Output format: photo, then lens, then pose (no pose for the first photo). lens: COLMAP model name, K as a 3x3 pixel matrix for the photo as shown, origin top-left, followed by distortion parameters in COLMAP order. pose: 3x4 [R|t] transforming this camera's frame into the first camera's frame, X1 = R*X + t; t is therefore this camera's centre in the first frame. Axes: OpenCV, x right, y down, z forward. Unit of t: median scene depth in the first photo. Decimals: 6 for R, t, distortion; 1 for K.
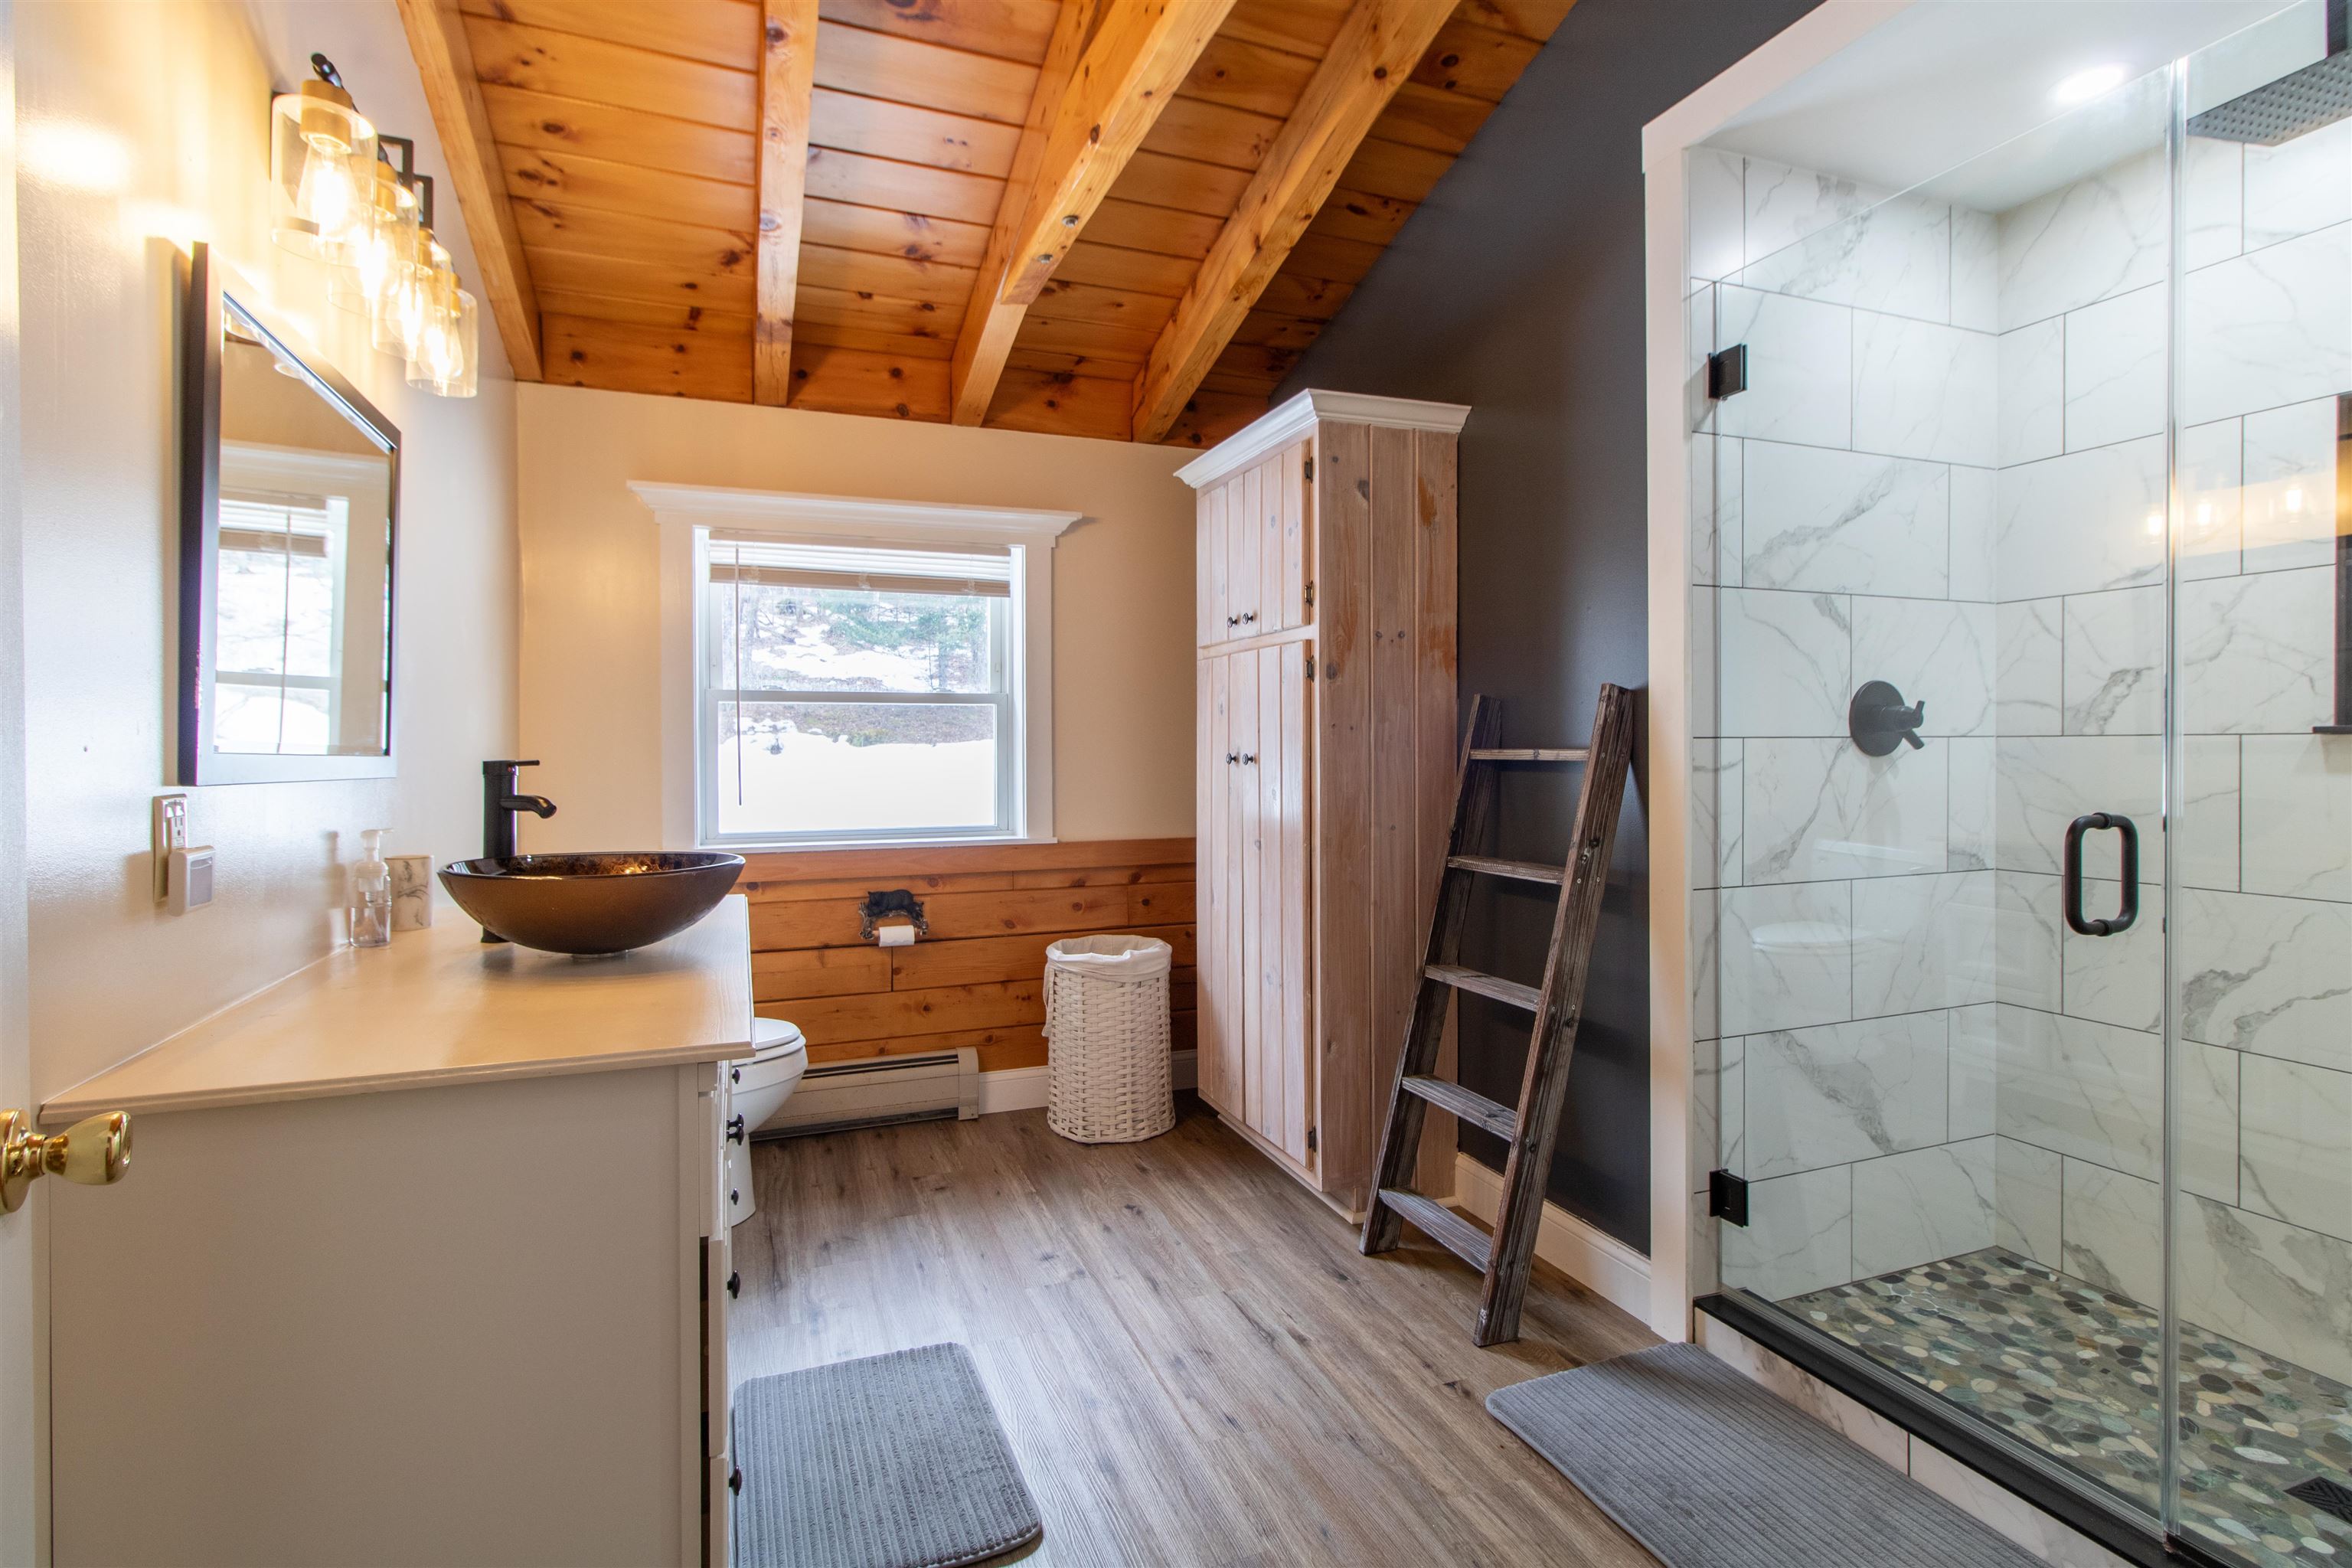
lens RADIAL K [[1120.2, 0, 1170.9], [0, 1120.2, 761.2], [0, 0, 1]] dist [-0.001097, -0.000155]
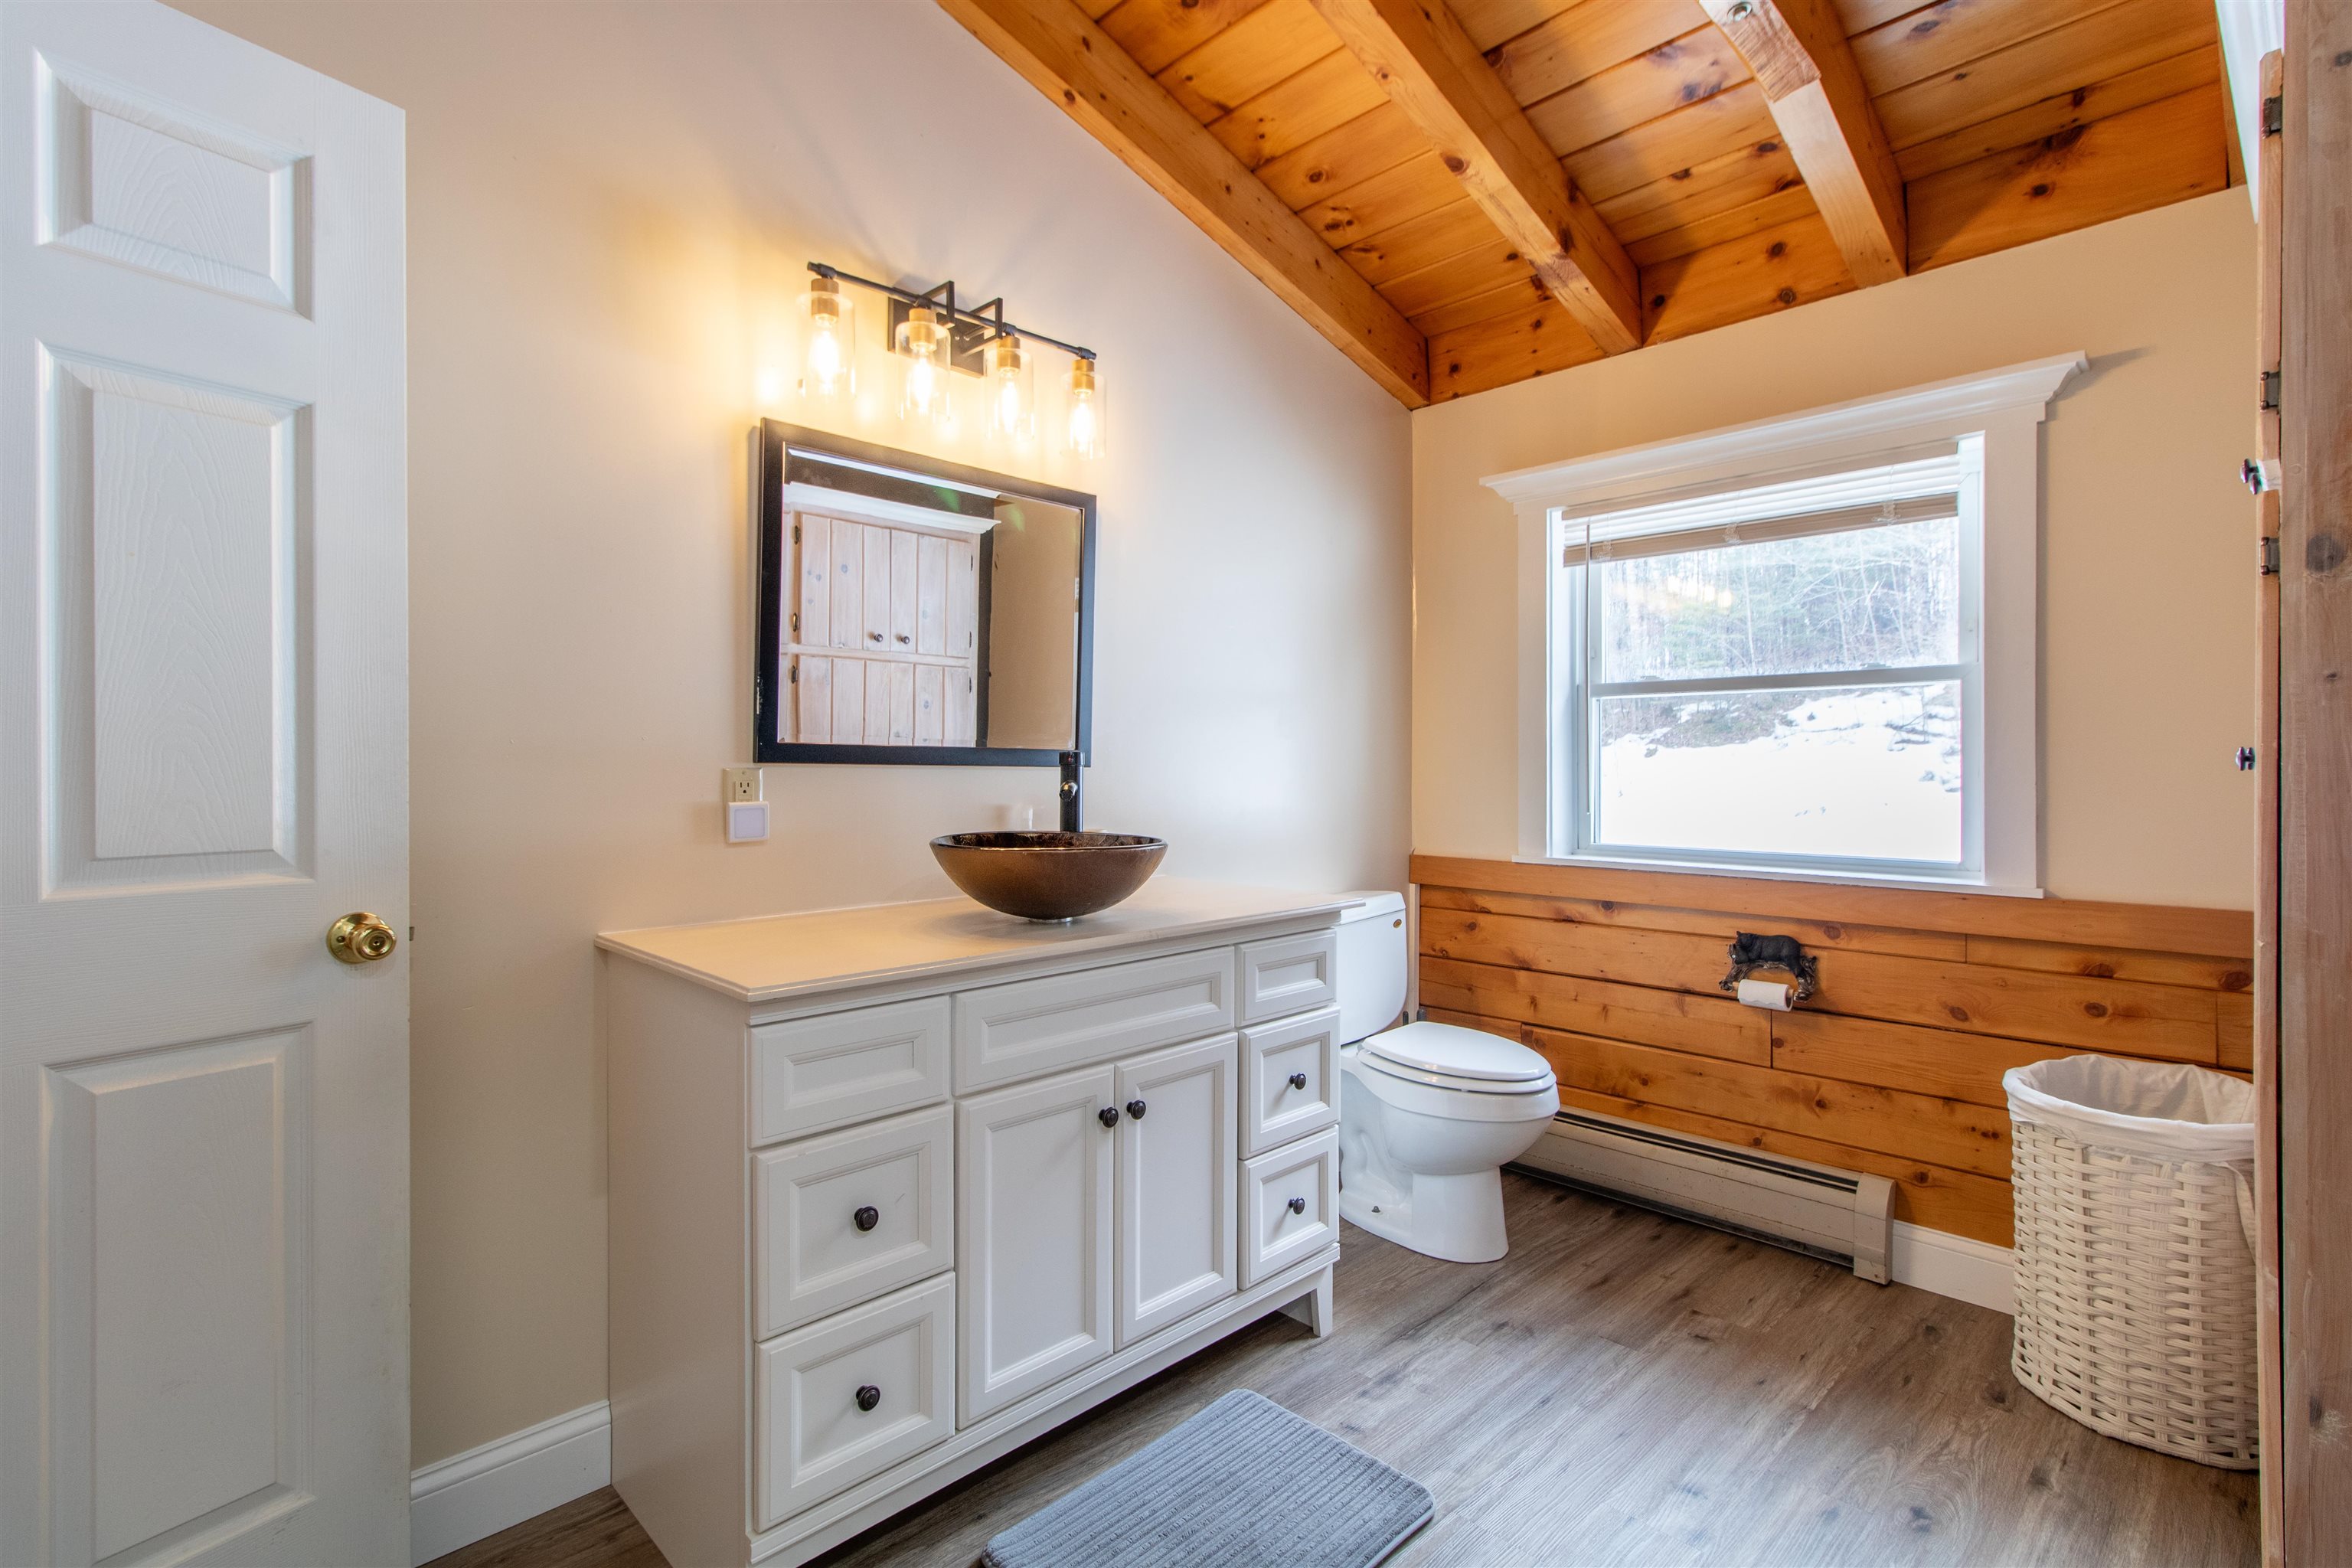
lens RADIAL K [[1120.2, 0, 1172.5], [0, 1120.2, 770.2], [0, 0, 1]] dist [-0.001097, -0.000155]
pose [[0.386404, 0.007690, -0.922298, 0.294380], [-0.012286, 0.999919, 0.003189, 0.006527], [0.922248, 0.010099, 0.386467, 0.334312]]
